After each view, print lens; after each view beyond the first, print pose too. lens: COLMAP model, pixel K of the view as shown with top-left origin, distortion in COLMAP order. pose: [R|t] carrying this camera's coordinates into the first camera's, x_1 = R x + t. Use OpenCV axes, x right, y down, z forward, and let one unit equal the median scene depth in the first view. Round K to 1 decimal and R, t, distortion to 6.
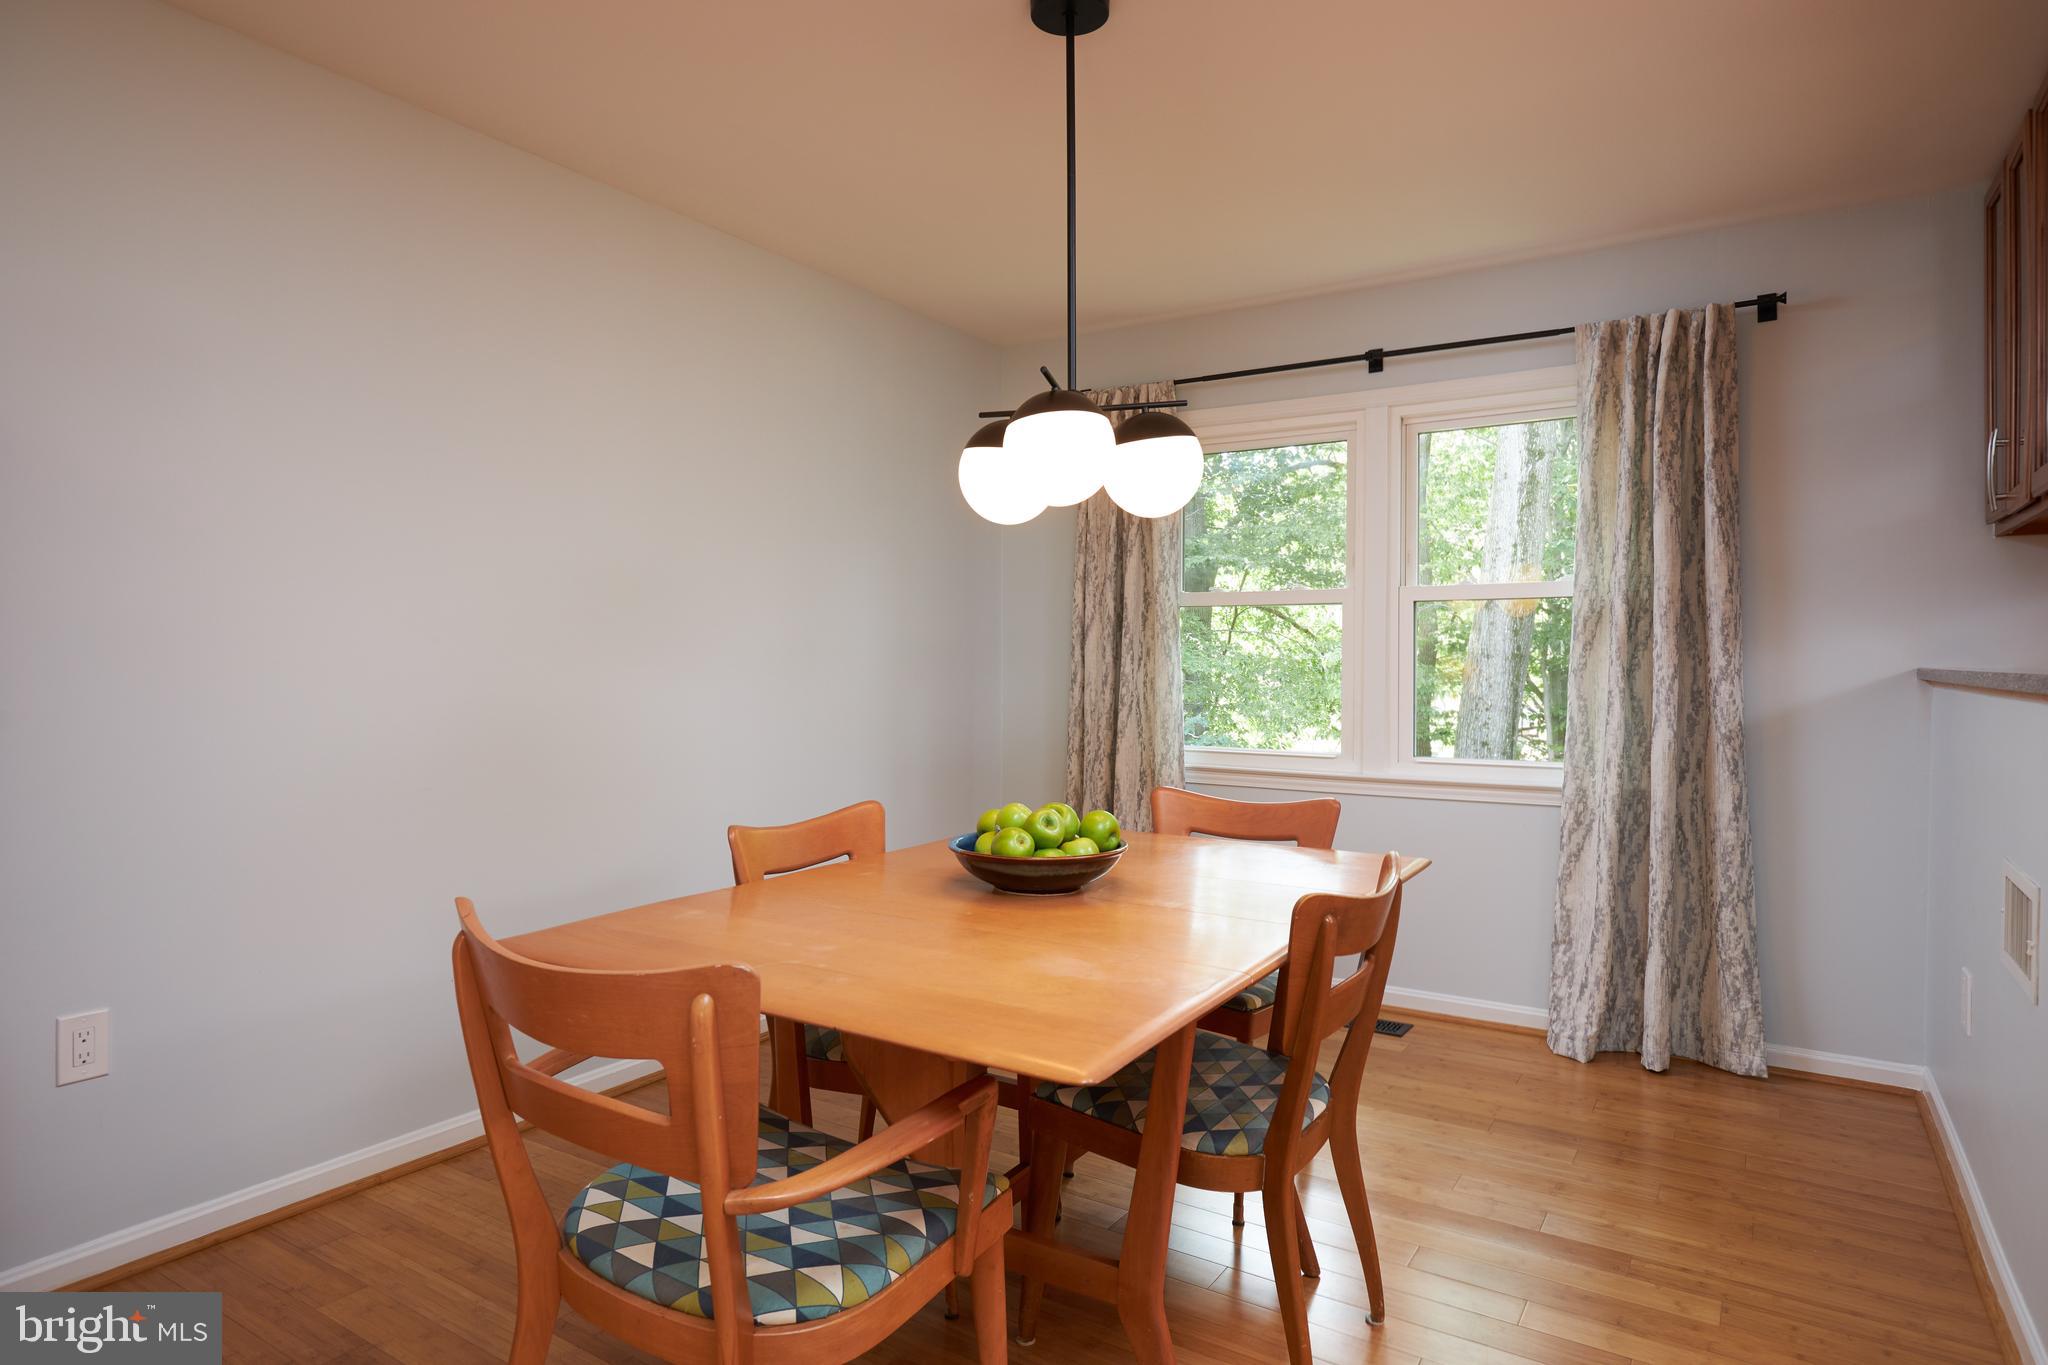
lens RADIAL K [[1165.1, 0, 1028.6], [0, 1165.1, 678.9], [0, 0, 1]] dist [-0.002567, -0.000188]
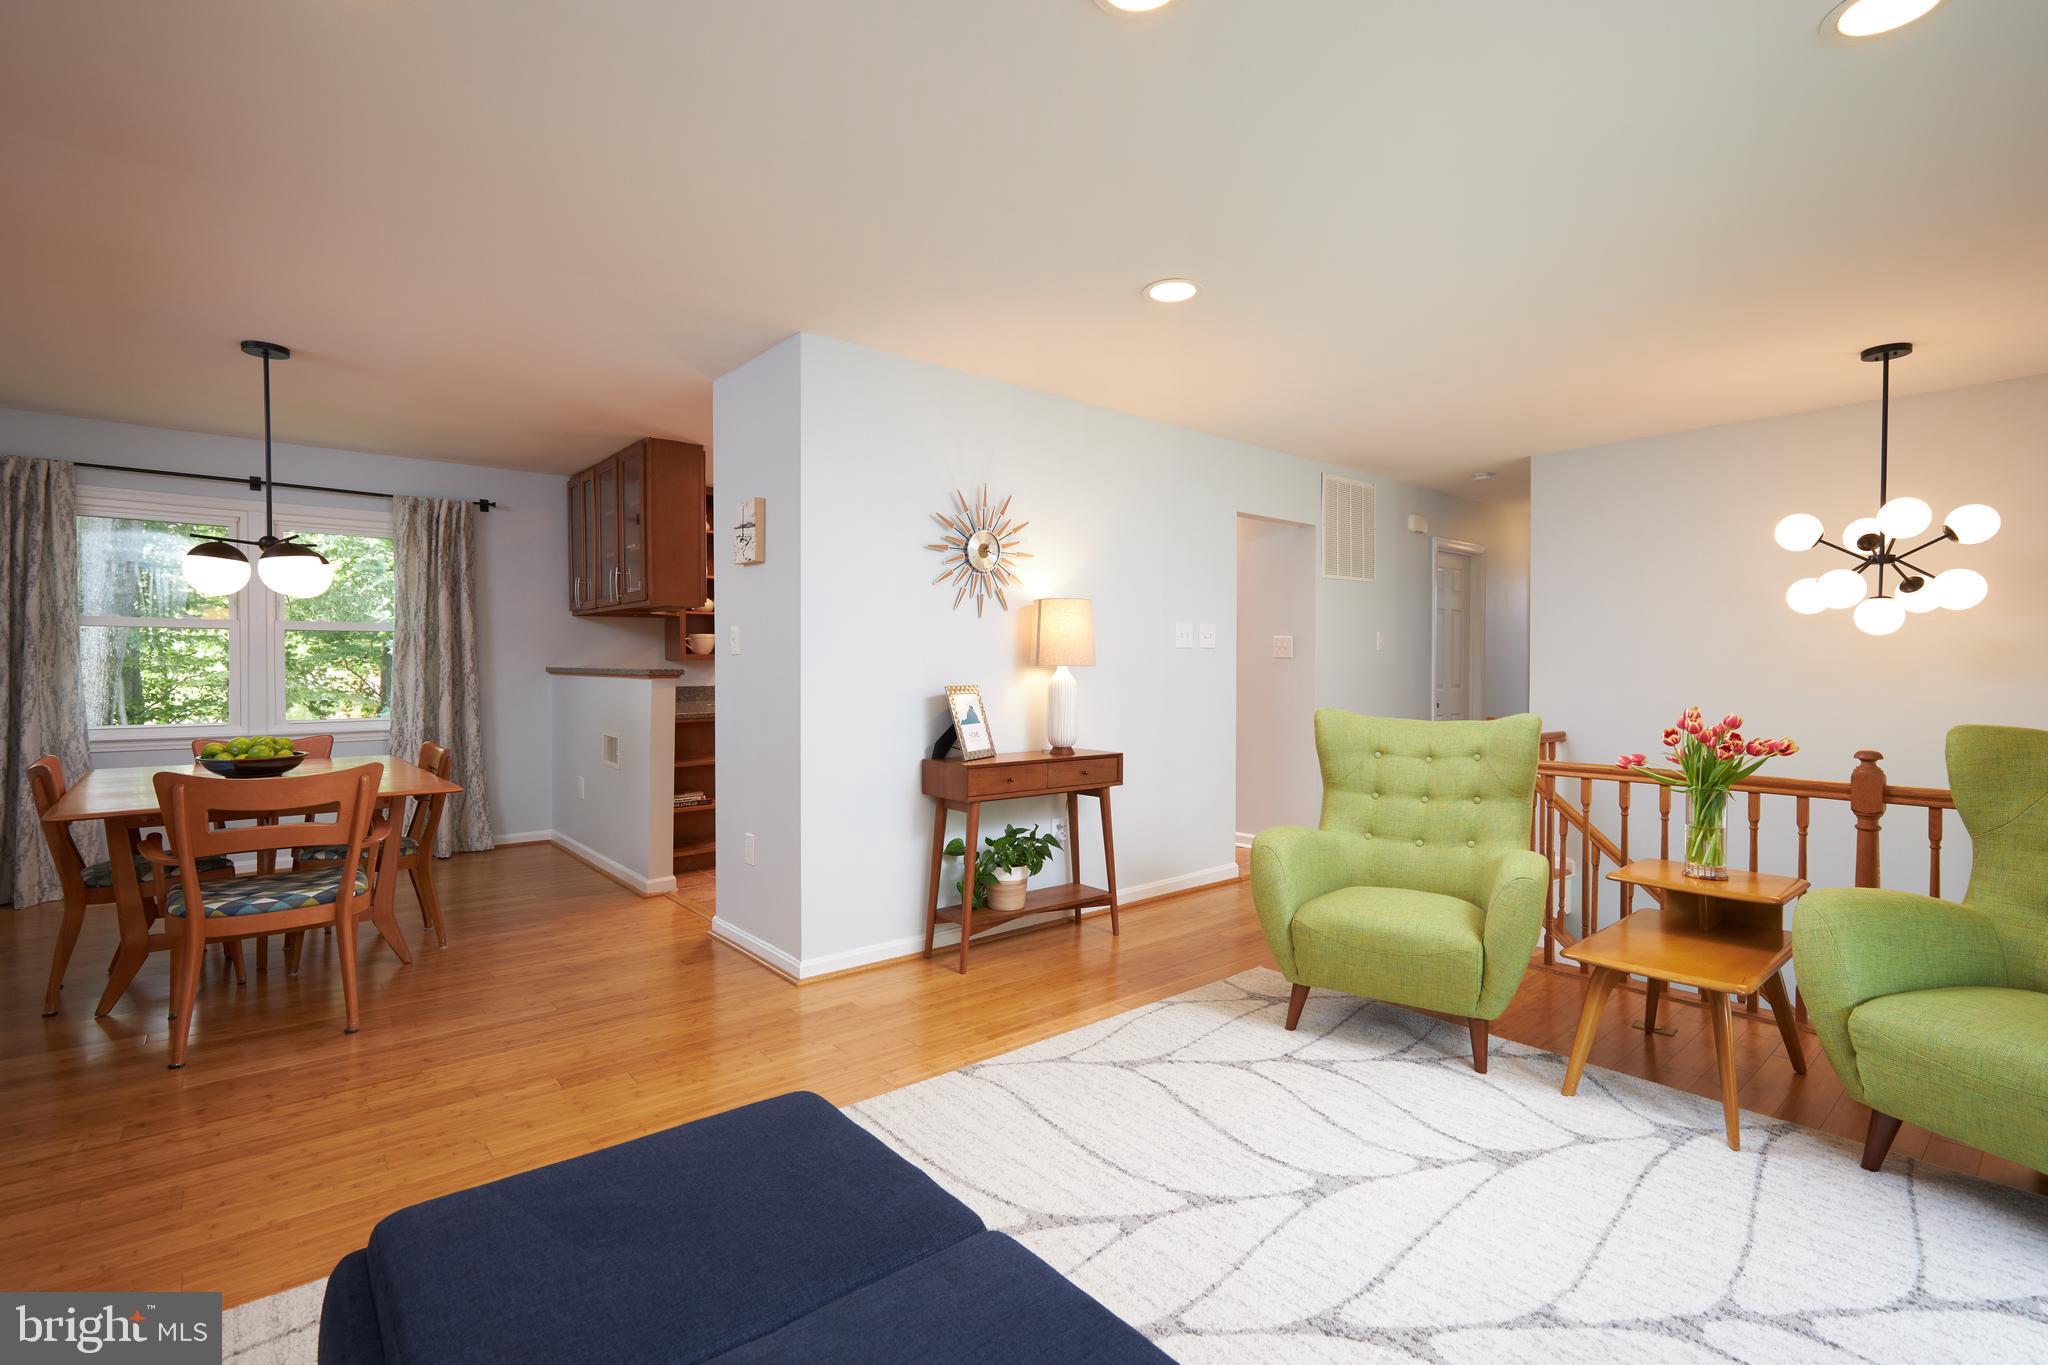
lens RADIAL K [[933.3, 0, 1028.4], [0, 933.3, 674.9], [0, 0, 1]] dist [0.002173, 0.000434]
pose [[0.292957, -0.012039, 0.956050, -0.752060], [0.014155, 0.999866, 0.008253, 0.004024], [-0.956021, 0.011115, 0.293088, -0.502518]]
